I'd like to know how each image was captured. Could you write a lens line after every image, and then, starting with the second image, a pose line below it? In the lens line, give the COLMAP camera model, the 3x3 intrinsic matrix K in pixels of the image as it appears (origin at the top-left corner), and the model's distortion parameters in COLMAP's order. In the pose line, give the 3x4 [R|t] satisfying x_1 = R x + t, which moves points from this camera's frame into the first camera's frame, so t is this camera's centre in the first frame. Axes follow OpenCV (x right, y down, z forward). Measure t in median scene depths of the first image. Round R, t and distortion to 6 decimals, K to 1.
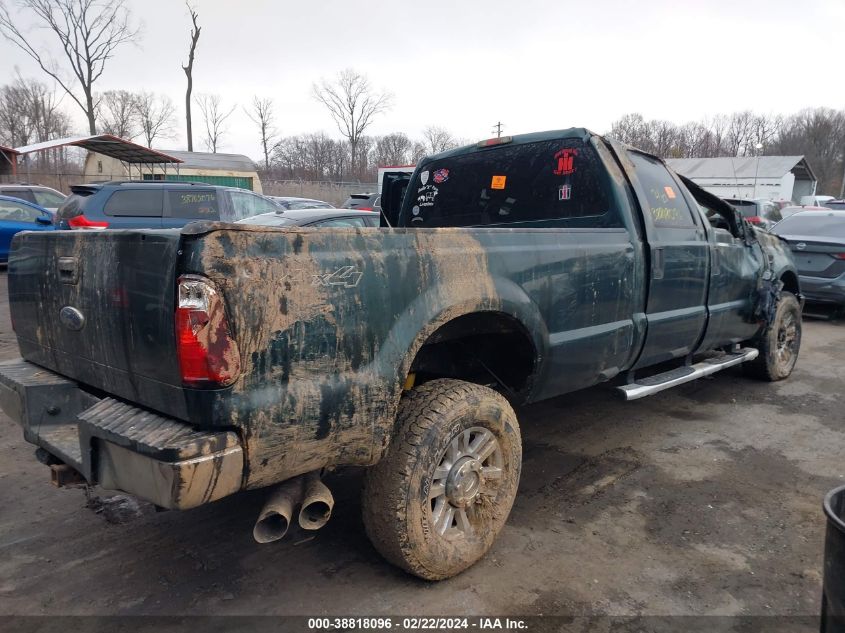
lens RADIAL K [[668.1, 0, 422.5], [0, 668.1, 316.5], [0, 0, 1]] dist [0.029788, -0.010574]
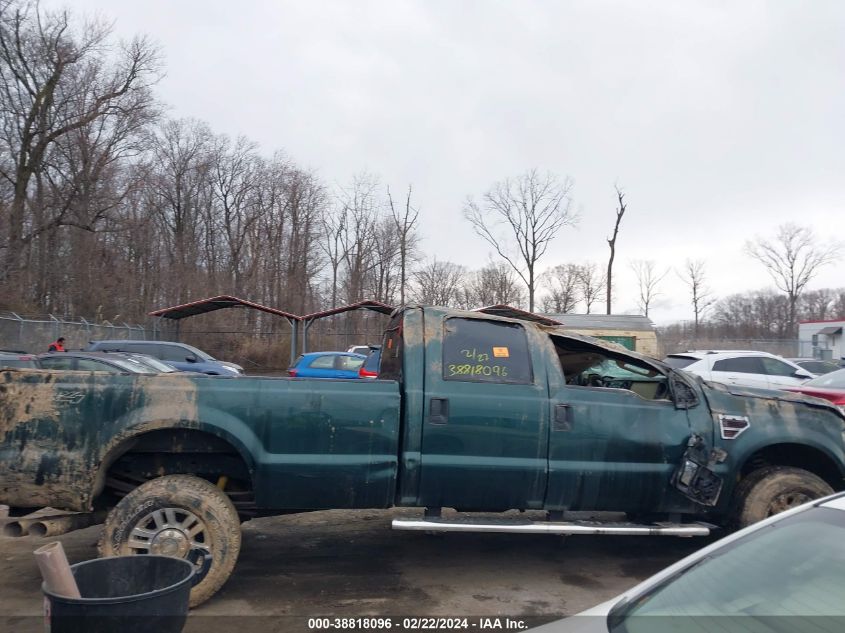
lens RADIAL K [[657.7, 0, 422.5], [0, 657.7, 316.5], [0, 0, 1]] dist [0.010677, -0.010495]
pose [[0.799903, -0.031670, -0.599293, 1.391219], [-0.108839, 0.974391, -0.196764, -0.019649], [0.590178, 0.222618, 0.775971, 0.094574]]
